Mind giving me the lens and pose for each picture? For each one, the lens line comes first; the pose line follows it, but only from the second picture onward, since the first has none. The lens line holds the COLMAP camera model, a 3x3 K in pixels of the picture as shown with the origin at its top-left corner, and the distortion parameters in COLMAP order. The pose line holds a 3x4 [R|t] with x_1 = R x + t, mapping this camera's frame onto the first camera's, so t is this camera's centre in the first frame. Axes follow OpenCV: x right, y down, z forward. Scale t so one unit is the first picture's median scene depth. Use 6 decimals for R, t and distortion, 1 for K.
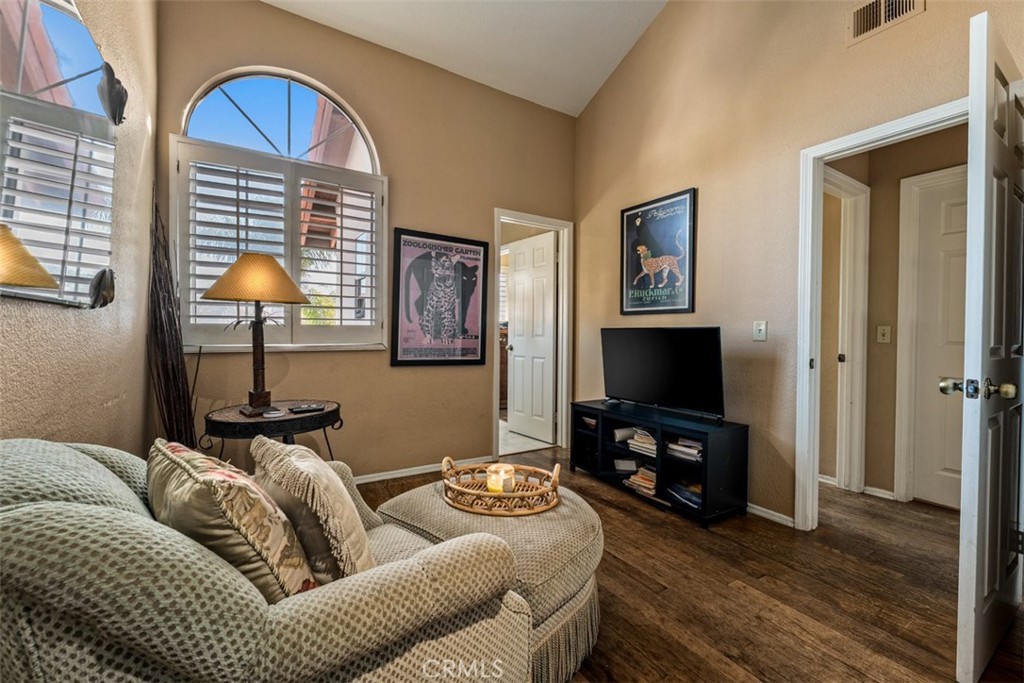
lens RADIAL K [[415.1, 0, 511.2], [0, 415.1, 337.0], [0, 0, 1]] dist [-0.000053, -0.000270]
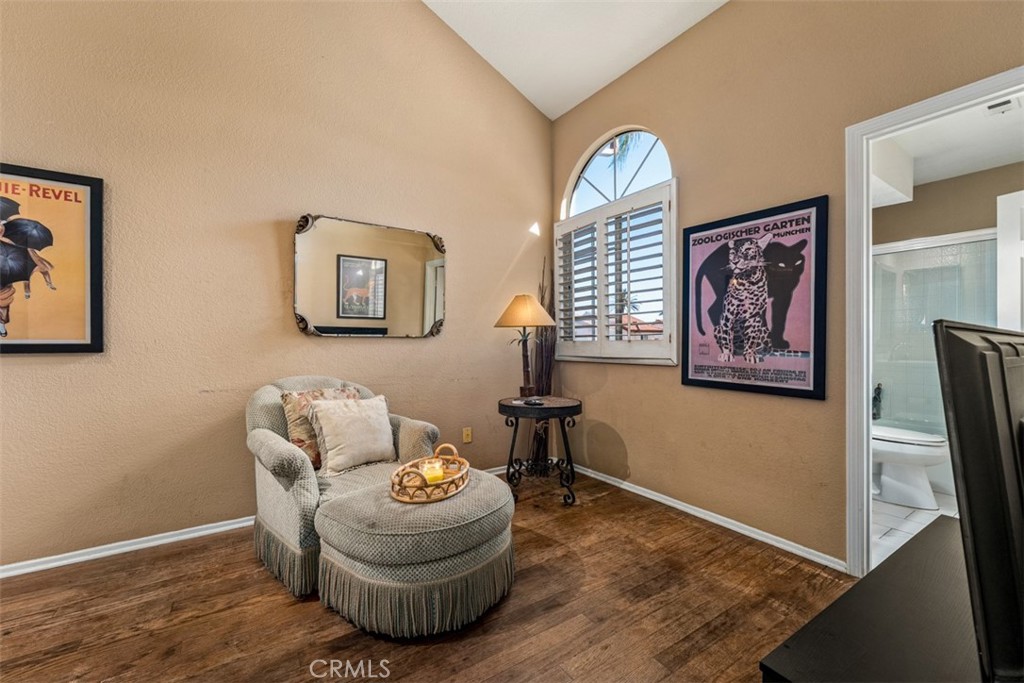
lens RADIAL K [[415.1, 0, 511.3], [0, 415.1, 344.5], [0, 0, 1]] dist [-0.000053, -0.000270]
pose [[0.026104, -0.008501, -0.999623, 0.566068], [-0.015872, 0.999834, -0.008917, -0.001555], [0.999533, 0.016099, 0.025964, 0.577502]]
